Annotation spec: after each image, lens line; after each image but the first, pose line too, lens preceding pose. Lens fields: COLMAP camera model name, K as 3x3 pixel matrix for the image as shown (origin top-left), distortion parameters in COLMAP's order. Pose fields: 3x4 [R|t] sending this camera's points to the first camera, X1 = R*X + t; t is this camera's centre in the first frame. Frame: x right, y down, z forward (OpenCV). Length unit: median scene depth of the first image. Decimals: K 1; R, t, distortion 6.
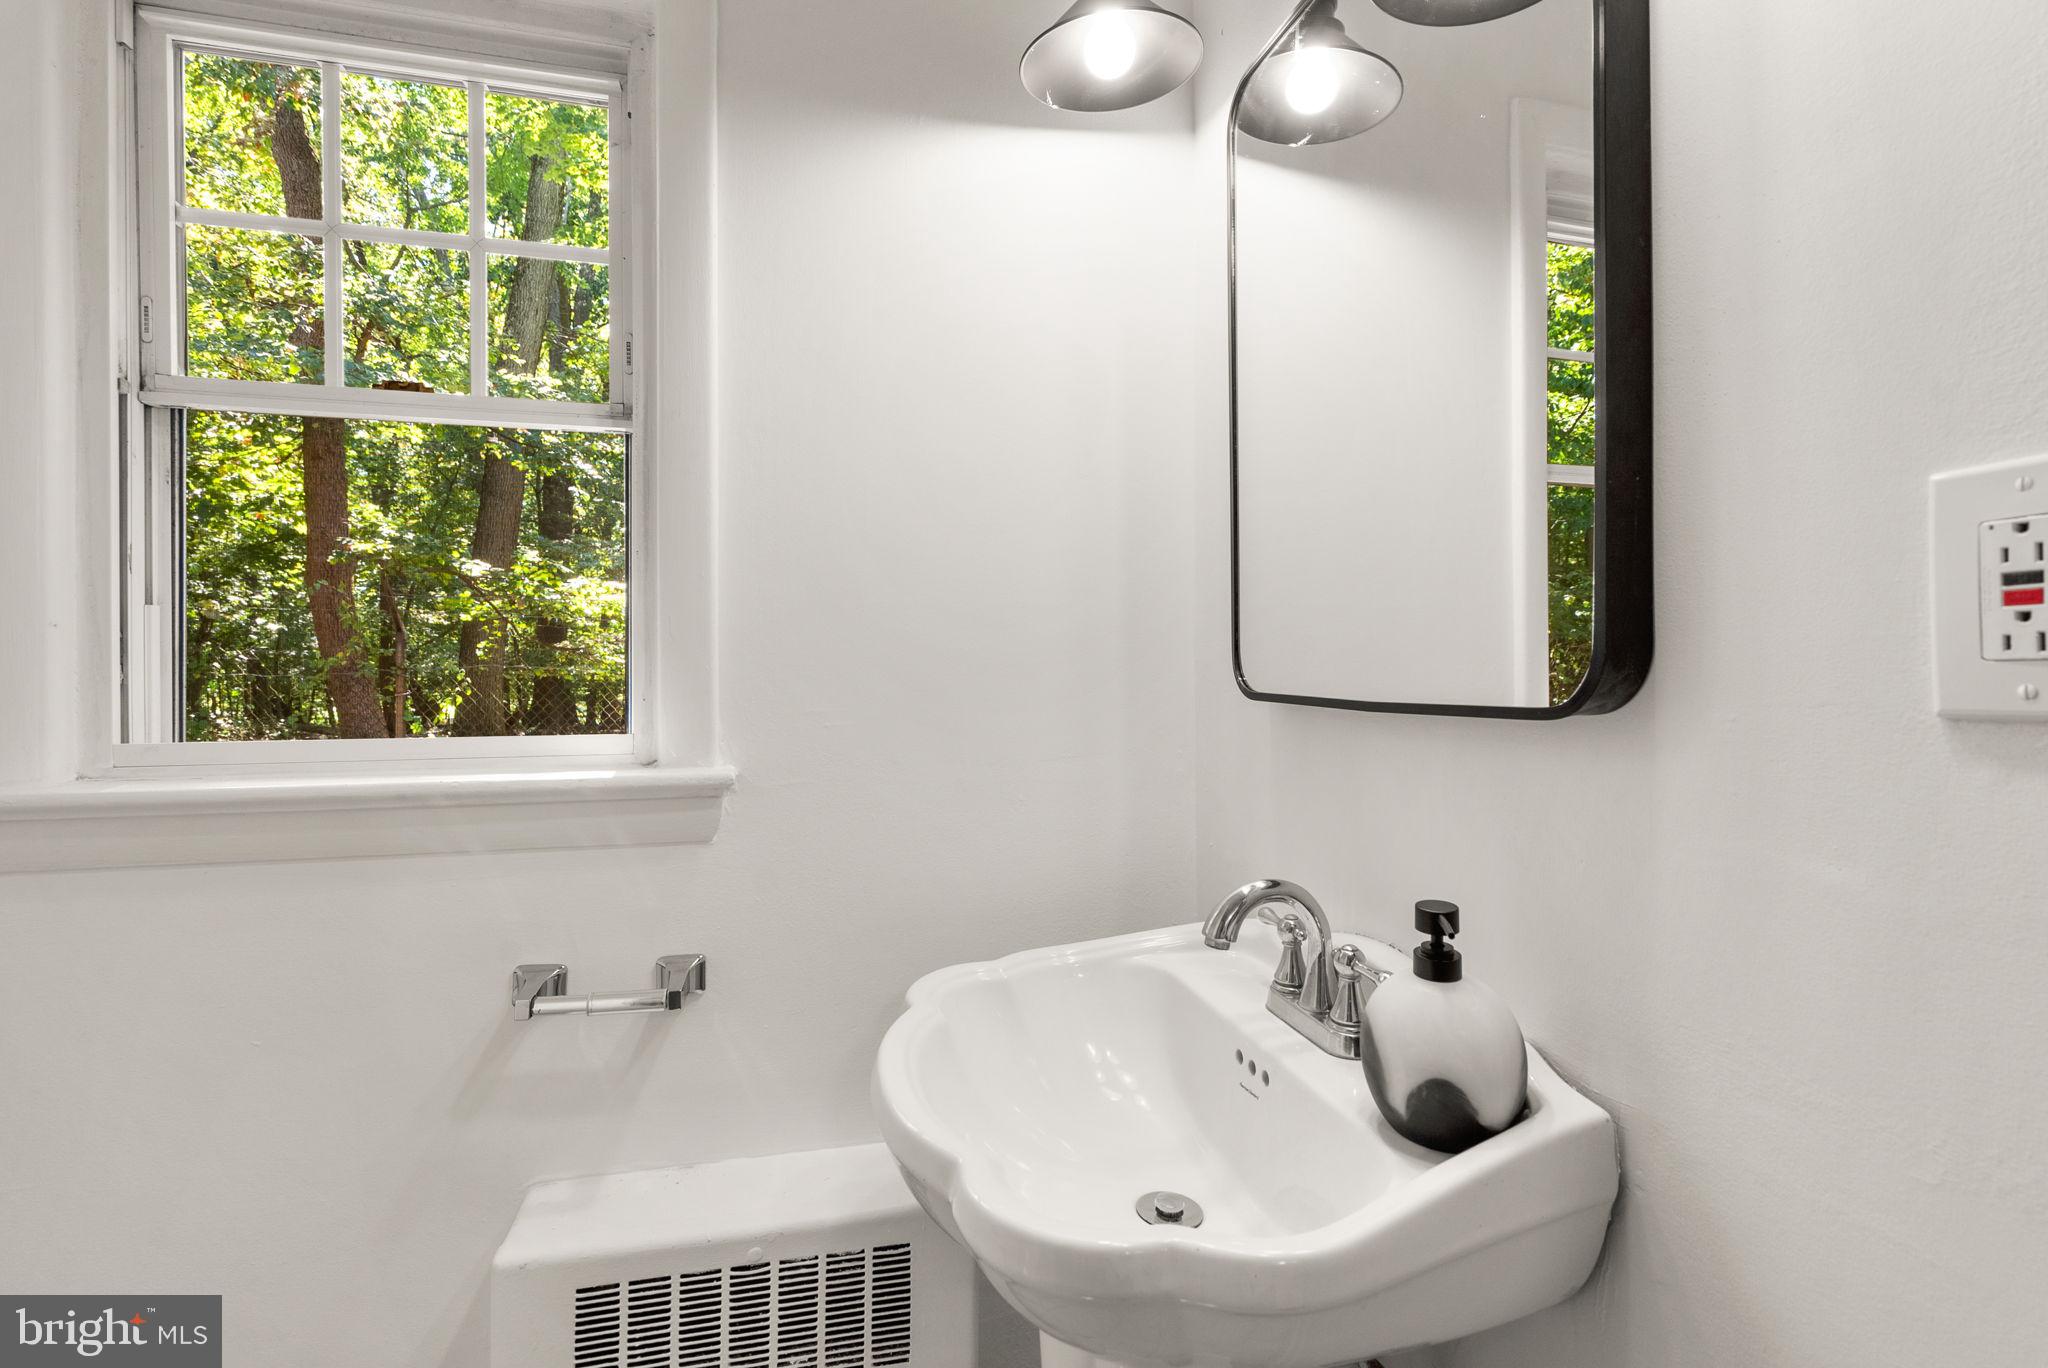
lens RADIAL K [[950.9, 0, 1035.2], [0, 950.9, 654.4], [0, 0, 1]] dist [-0.003055, 0.001520]
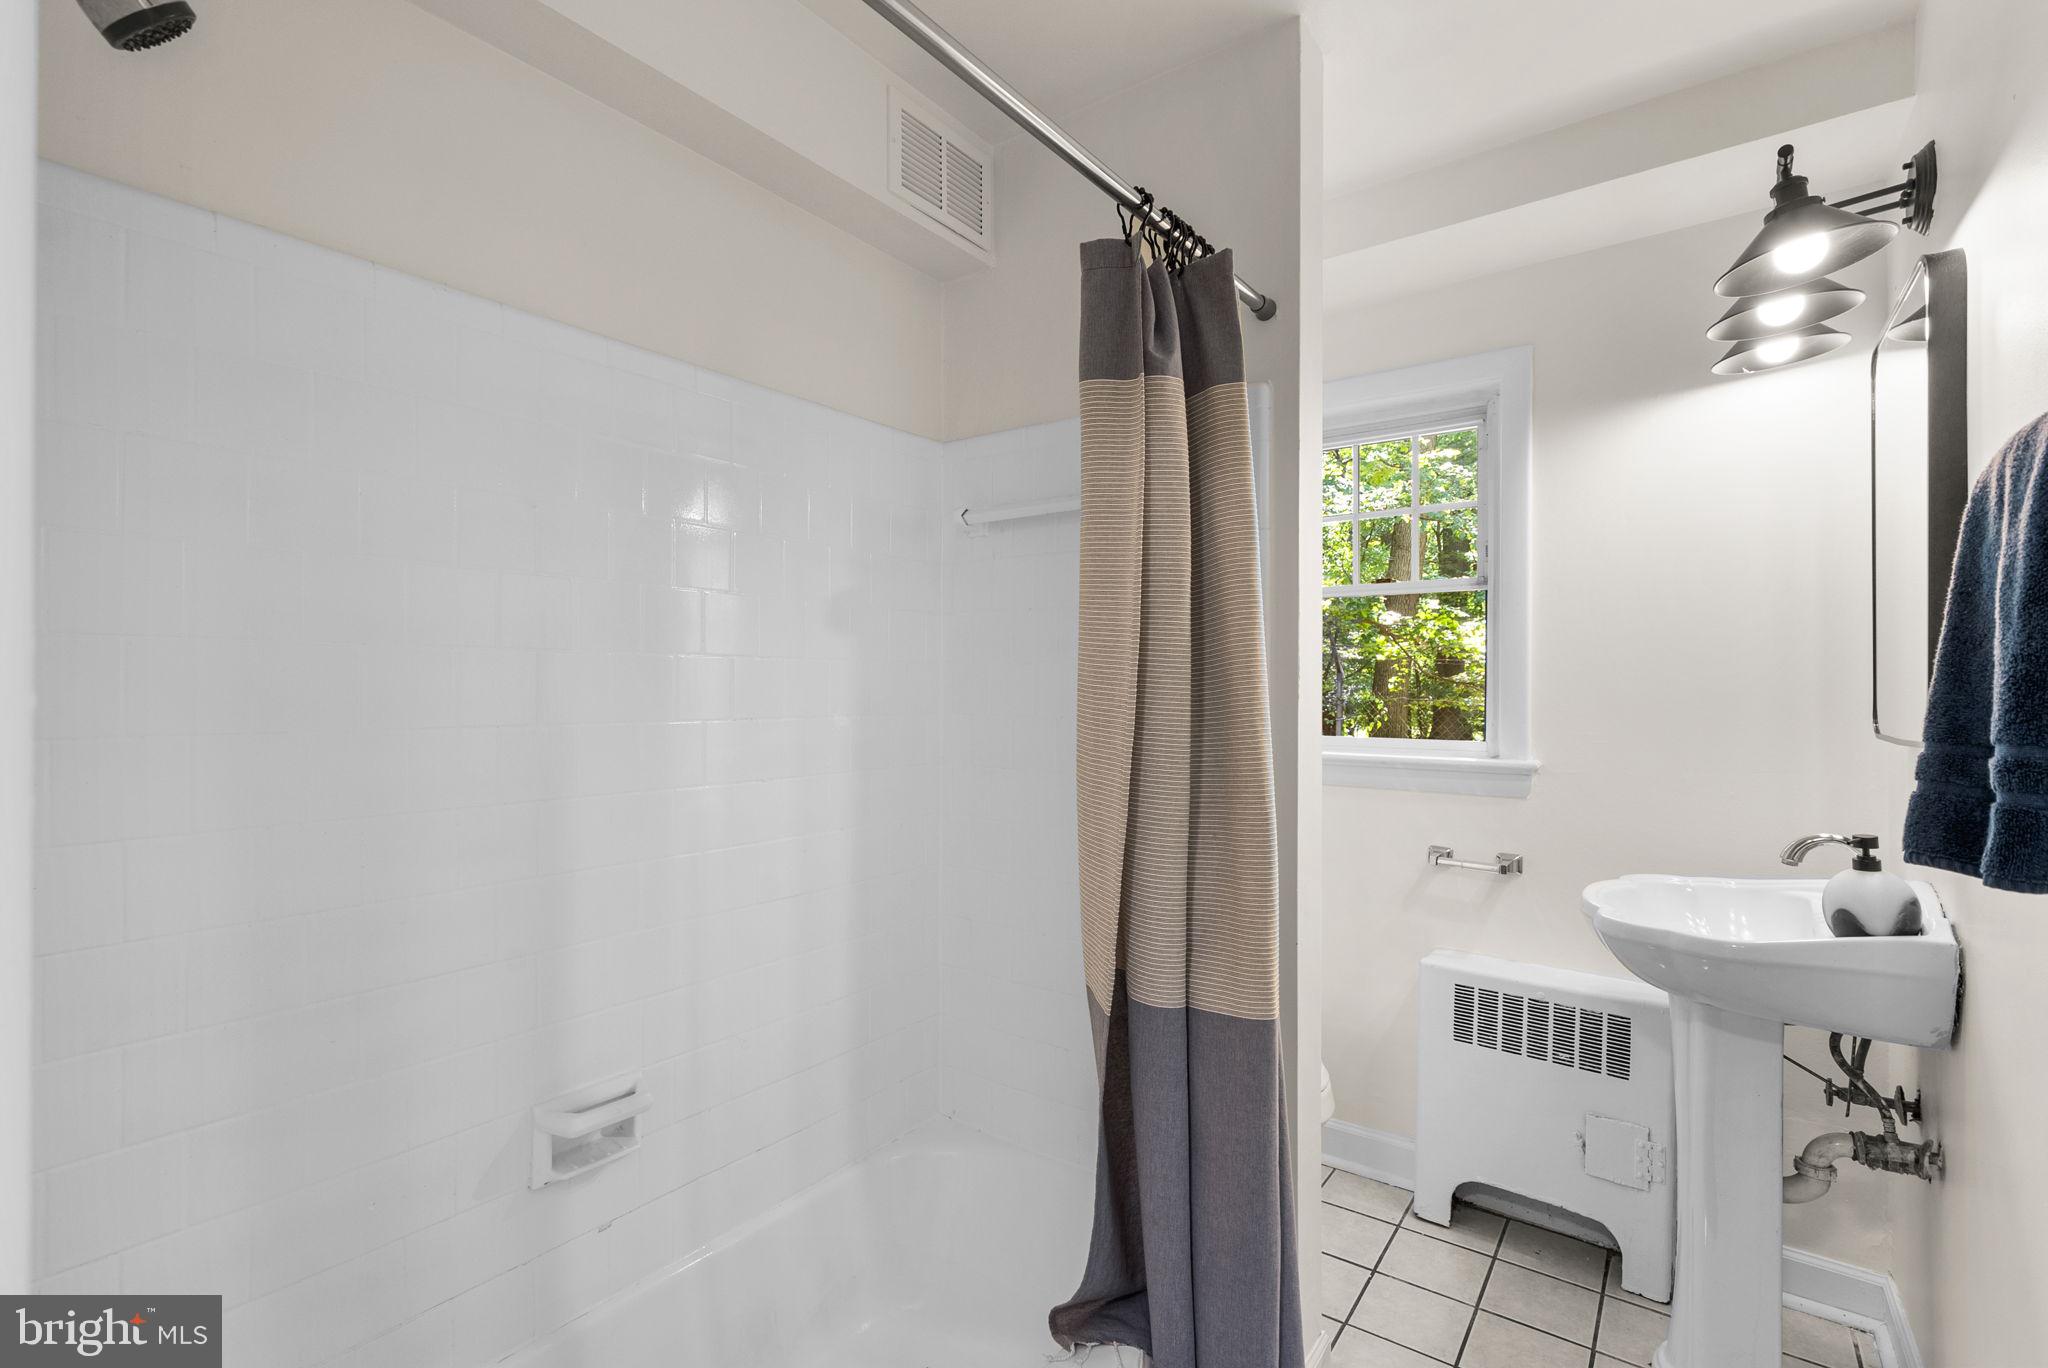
lens RADIAL K [[937.4, 0, 1021.8], [0, 937.4, 700.1], [0, 0, 1]] dist [-0.002843, 0.001943]
pose [[0.622377, 0.014591, -0.782582, 0.512723], [-0.001692, 0.999849, 0.017297, -0.035965], [0.782716, -0.009442, 0.622307, -0.998625]]
